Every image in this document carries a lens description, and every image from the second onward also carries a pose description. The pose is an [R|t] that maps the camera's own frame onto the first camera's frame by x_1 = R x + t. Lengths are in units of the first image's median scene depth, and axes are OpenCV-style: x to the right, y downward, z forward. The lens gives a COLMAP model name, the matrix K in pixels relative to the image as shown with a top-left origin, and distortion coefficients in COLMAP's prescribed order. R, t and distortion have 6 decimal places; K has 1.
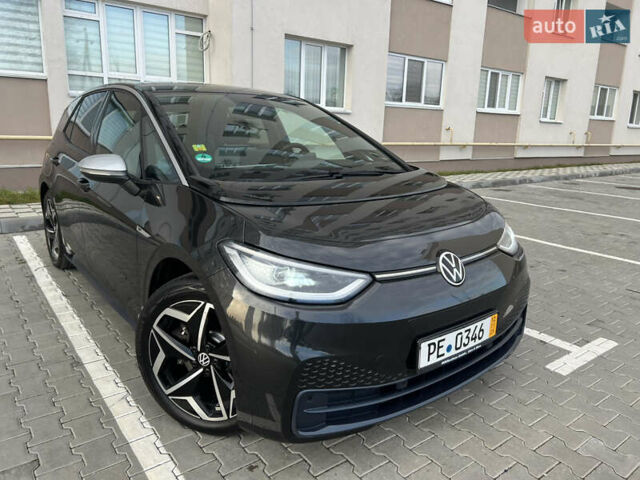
lens RADIAL K [[478.9, 0, 323.1], [0, 478.9, 238.0], [0, 0, 1]] dist [0.013120, -0.006295]
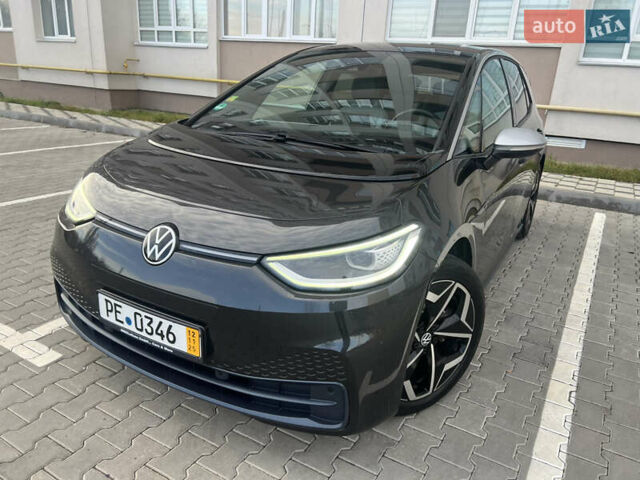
lens RADIAL K [[479.7, 0, 321.3], [0, 479.7, 241.5], [0, 0, 1]] dist [0.011057, -0.005666]
pose [[0.375344, 0.298962, -0.877348, 0.936475], [-0.248330, 0.944385, 0.215566, -0.165019], [0.893000, 0.136960, 0.428710, 0.733713]]
